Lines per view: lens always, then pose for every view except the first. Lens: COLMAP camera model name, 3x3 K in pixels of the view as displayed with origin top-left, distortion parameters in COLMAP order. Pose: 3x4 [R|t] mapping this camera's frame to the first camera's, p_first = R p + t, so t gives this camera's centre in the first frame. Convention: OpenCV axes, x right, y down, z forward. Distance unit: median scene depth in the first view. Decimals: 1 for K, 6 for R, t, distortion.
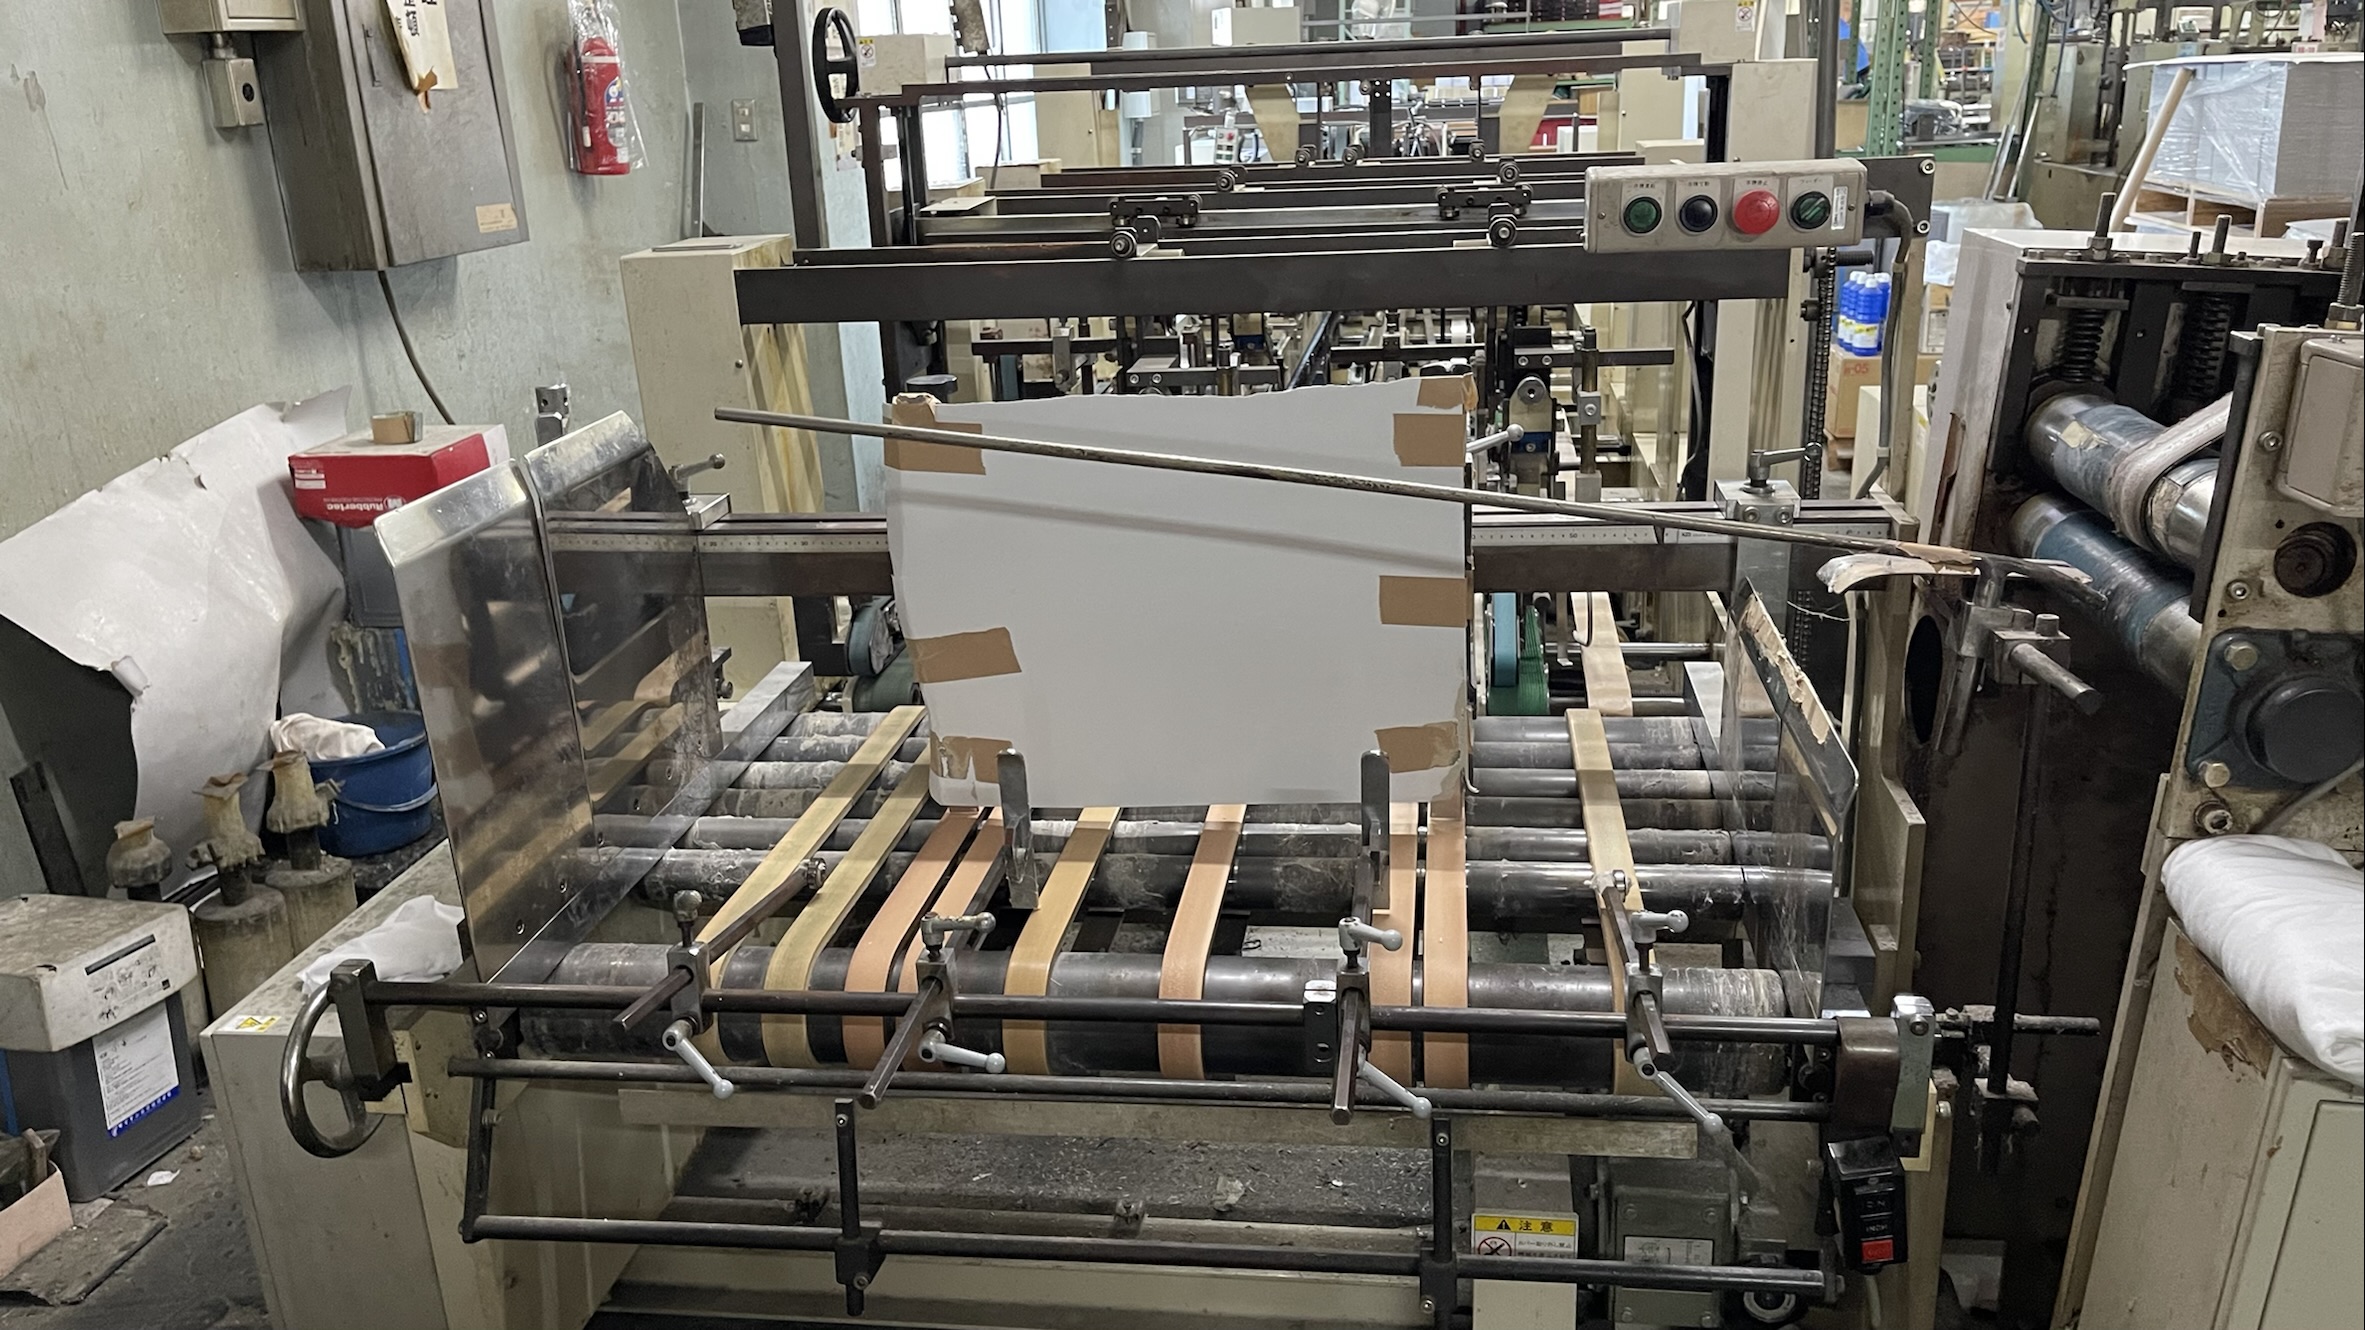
lens RADIAL K [[1821.3, 0, 1199.0], [0, 1821.3, 662.3], [0, 0, 1]] dist [0.074827, -0.109201]
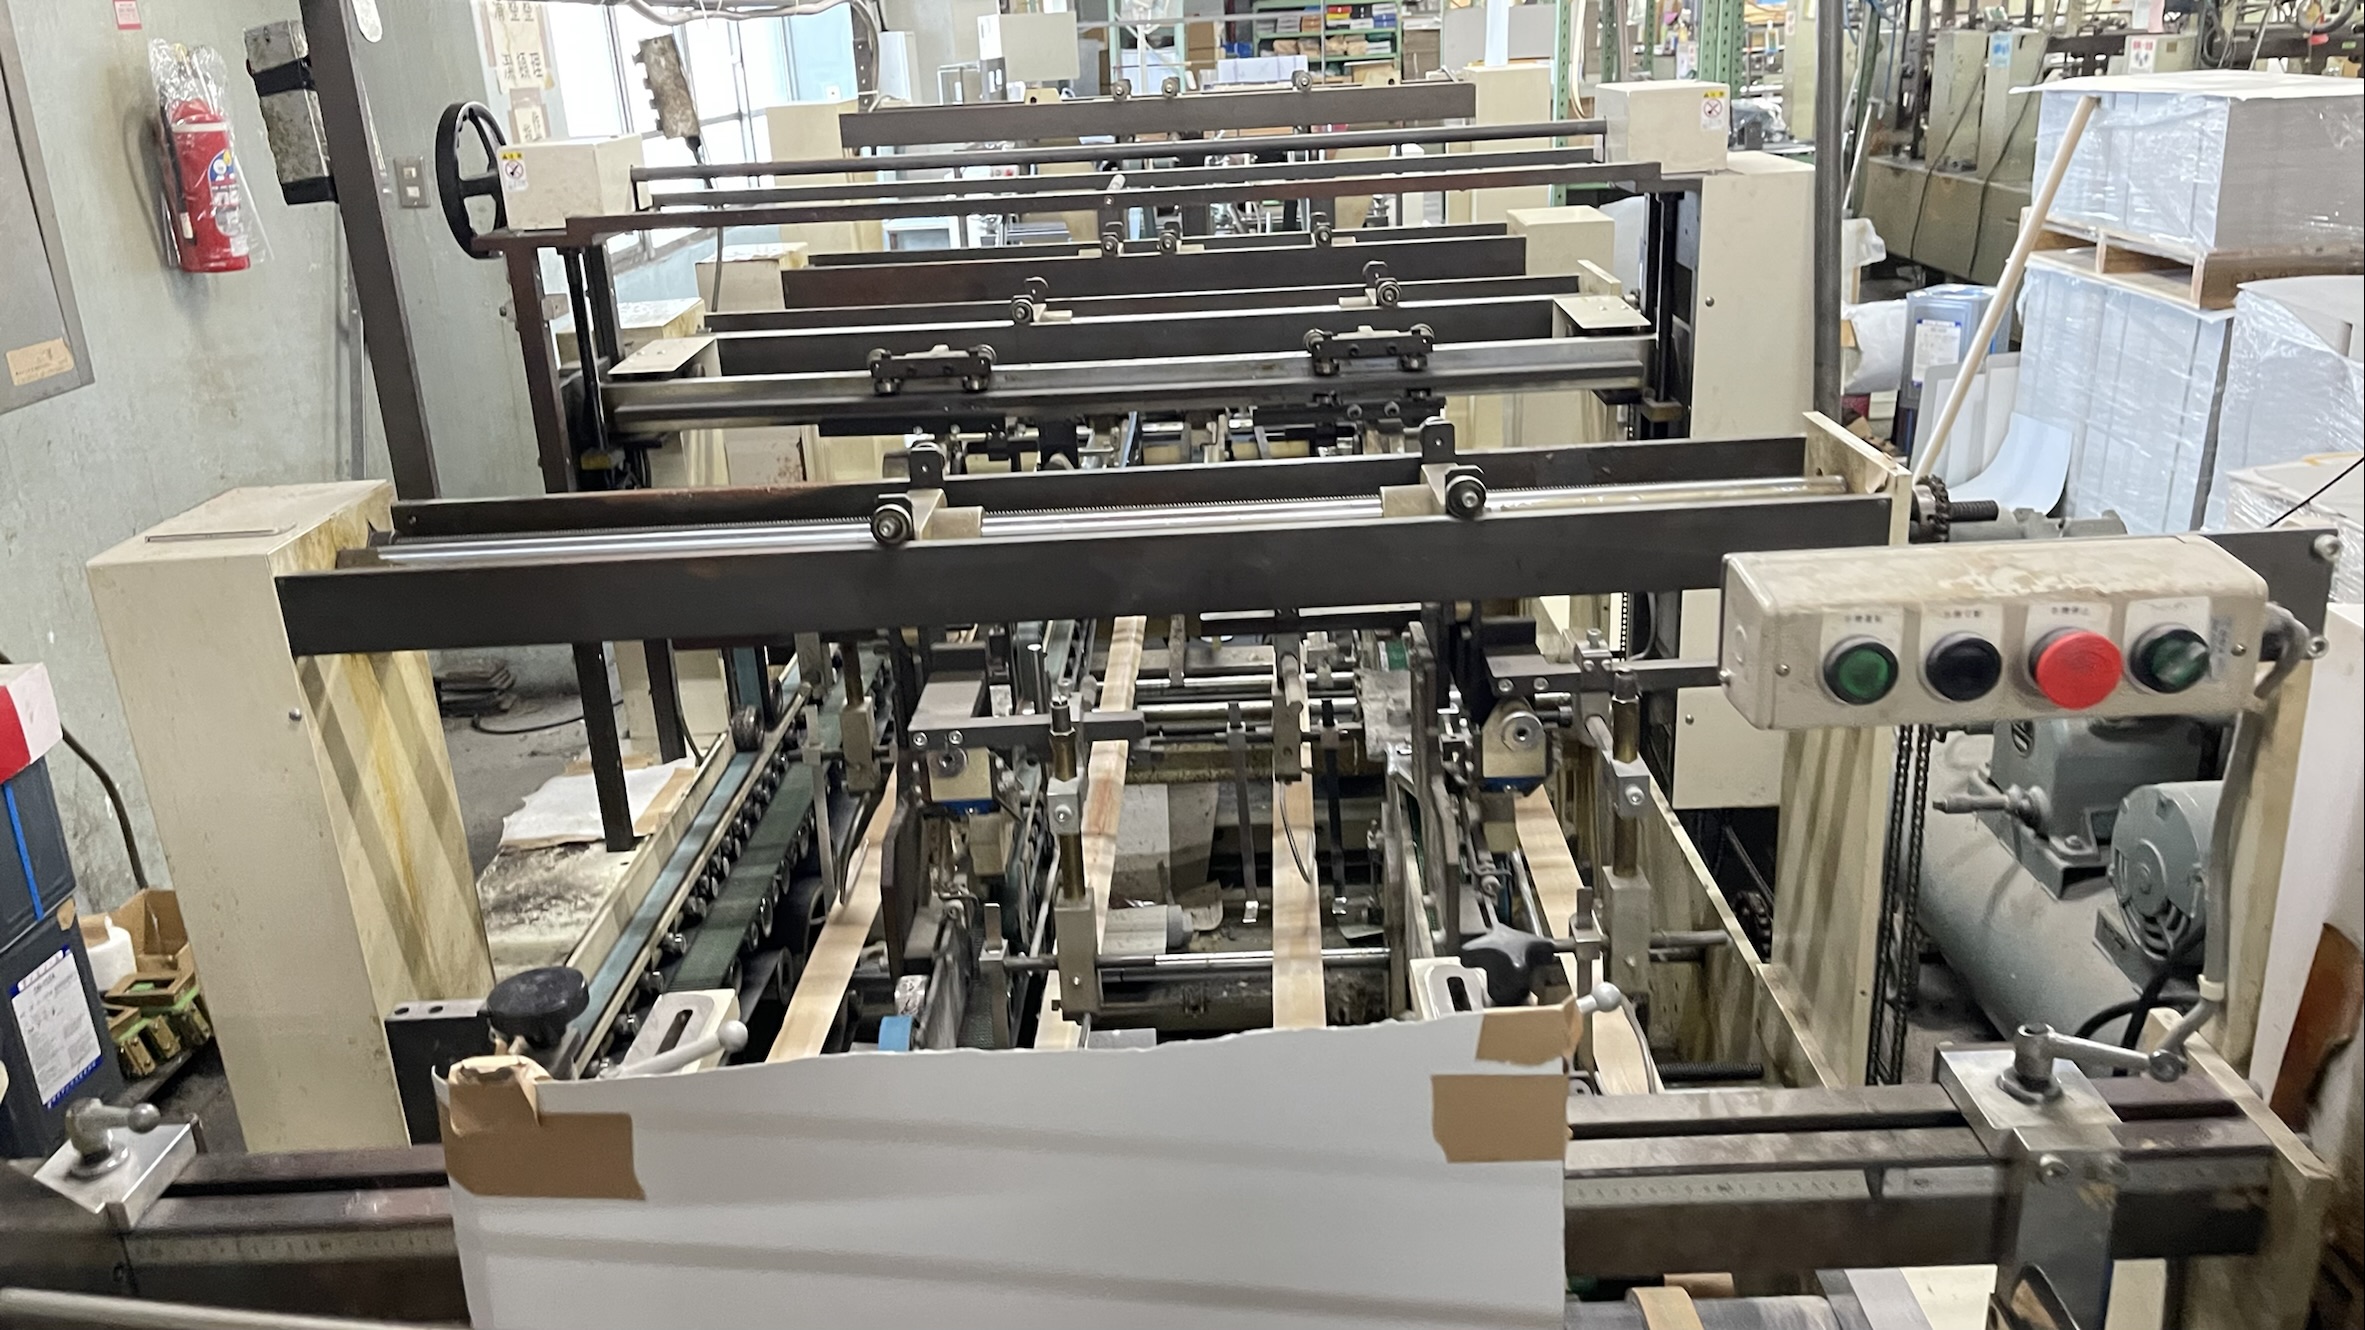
lens RADIAL K [[1792.8, 0, 1182.9], [0, 1792.8, 631.4], [0, 0, 1]] dist [0.071248, -0.093367]
pose [[0.992900, -0.049916, 0.107976, -0.011312], [0.048774, 0.998723, 0.013198, -0.222049], [-0.108497, -0.007838, 0.994066, 0.401278]]
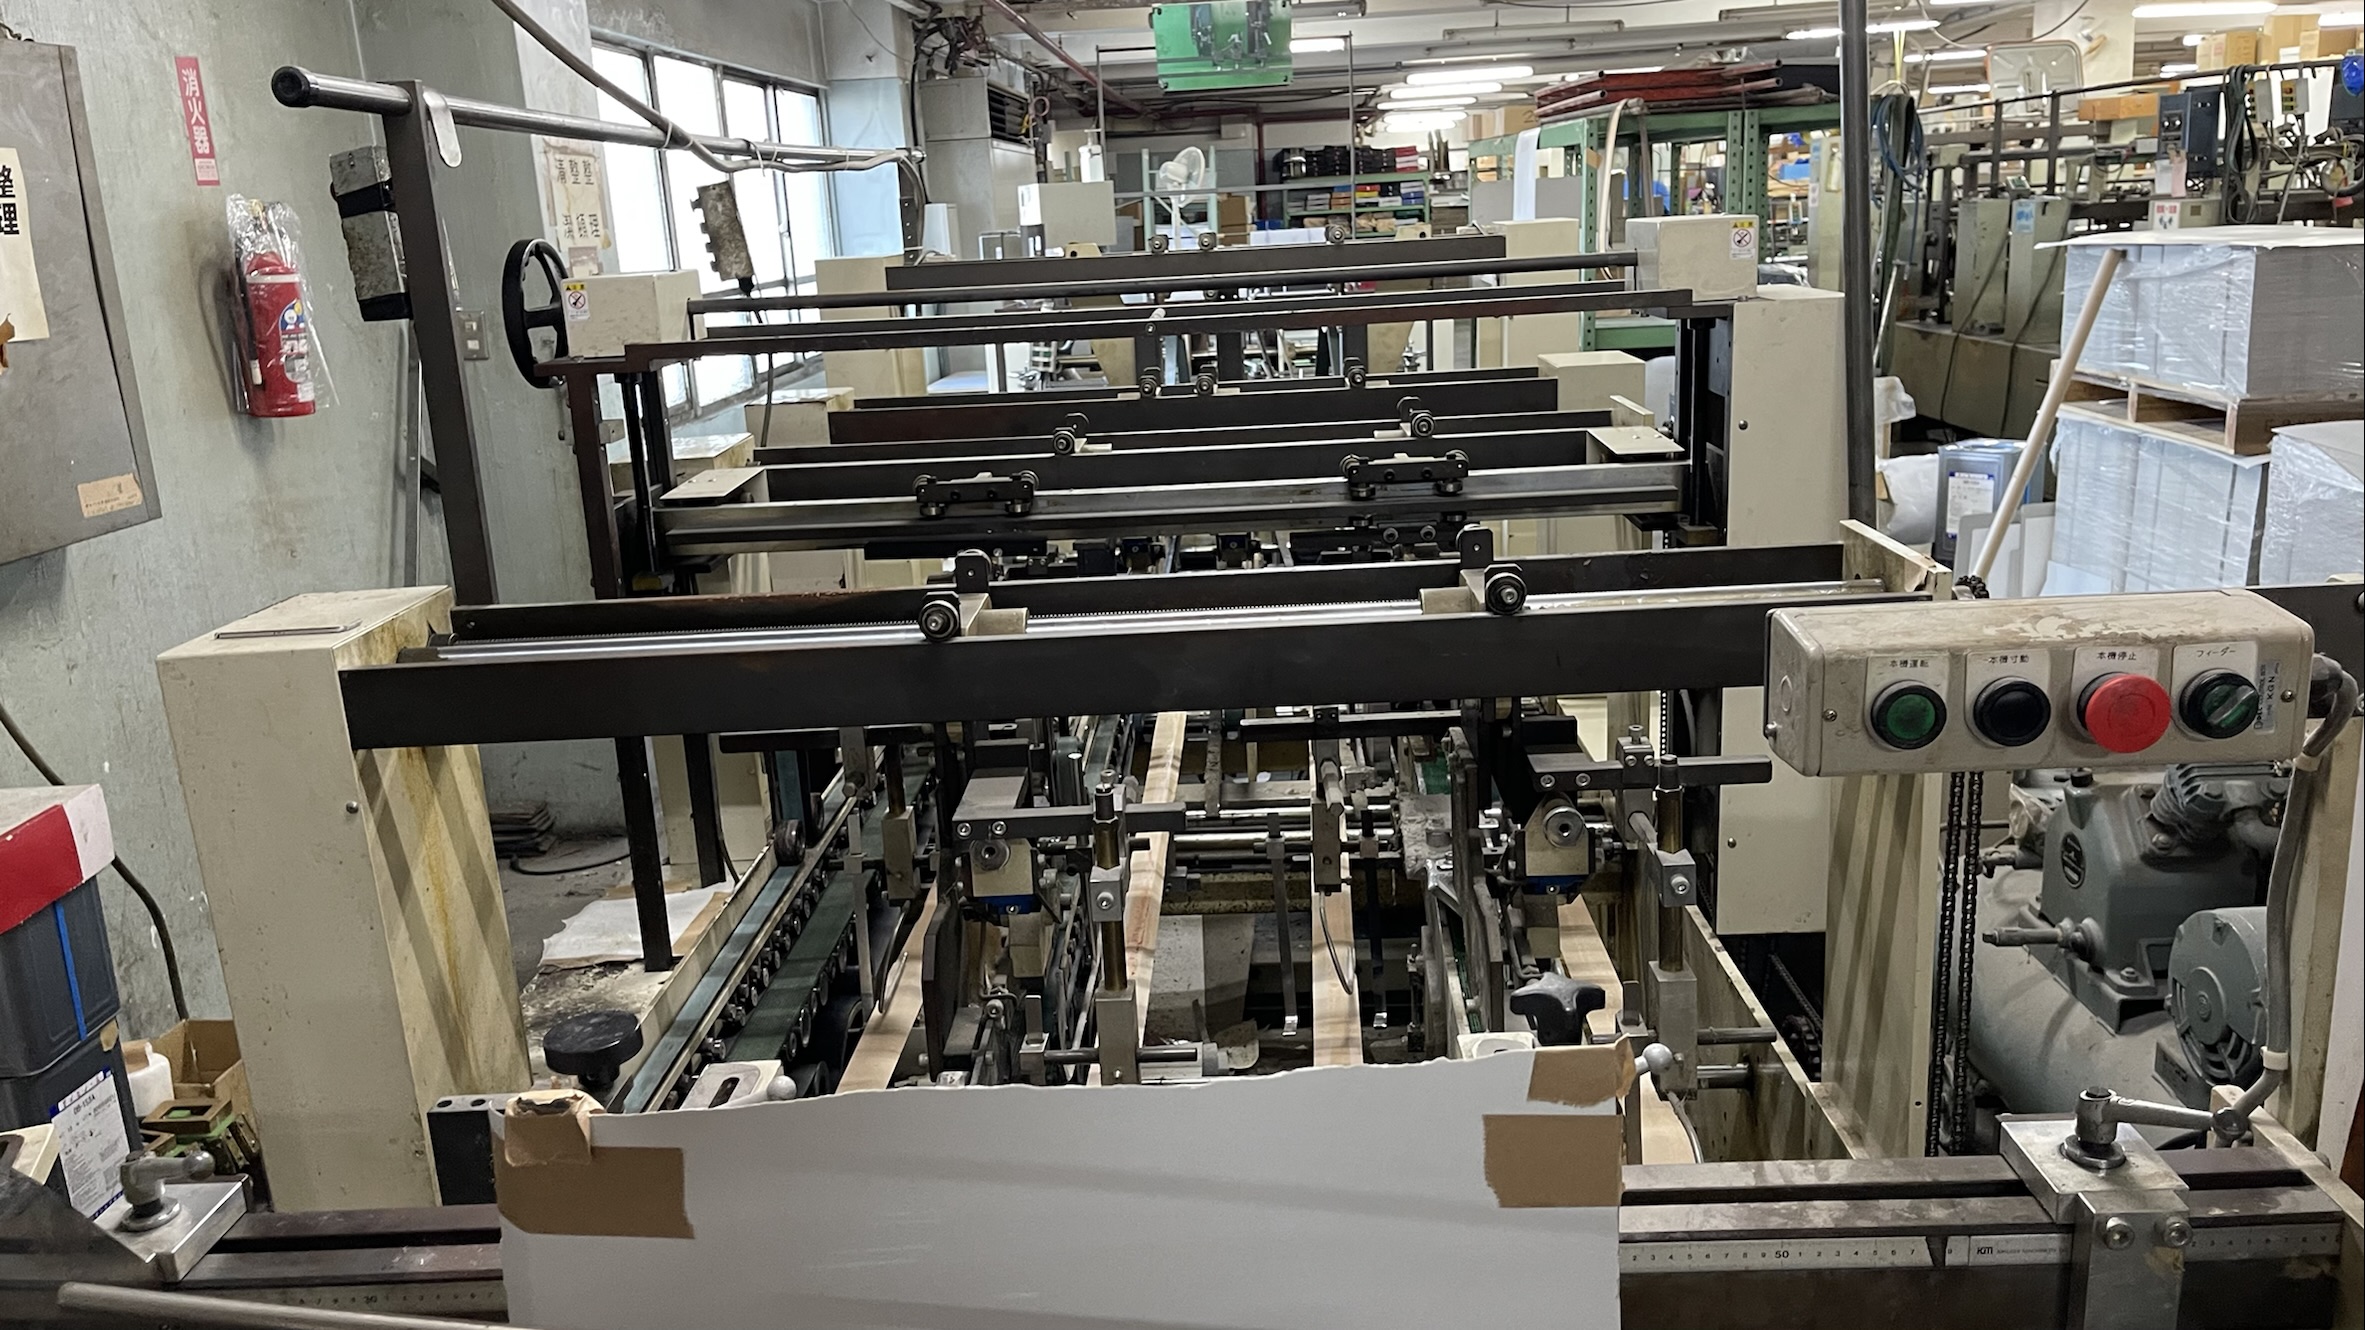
lens RADIAL K [[1793.8, 0, 1169.3], [0, 1793.8, 655.8], [0, 0, 1]] dist [0.070153, -0.090151]
pose [[0.995439, -0.038289, 0.087381, -0.018489], [0.044408, 0.996615, -0.069183, -0.190790], [-0.084437, 0.072748, 0.993770, 0.394731]]
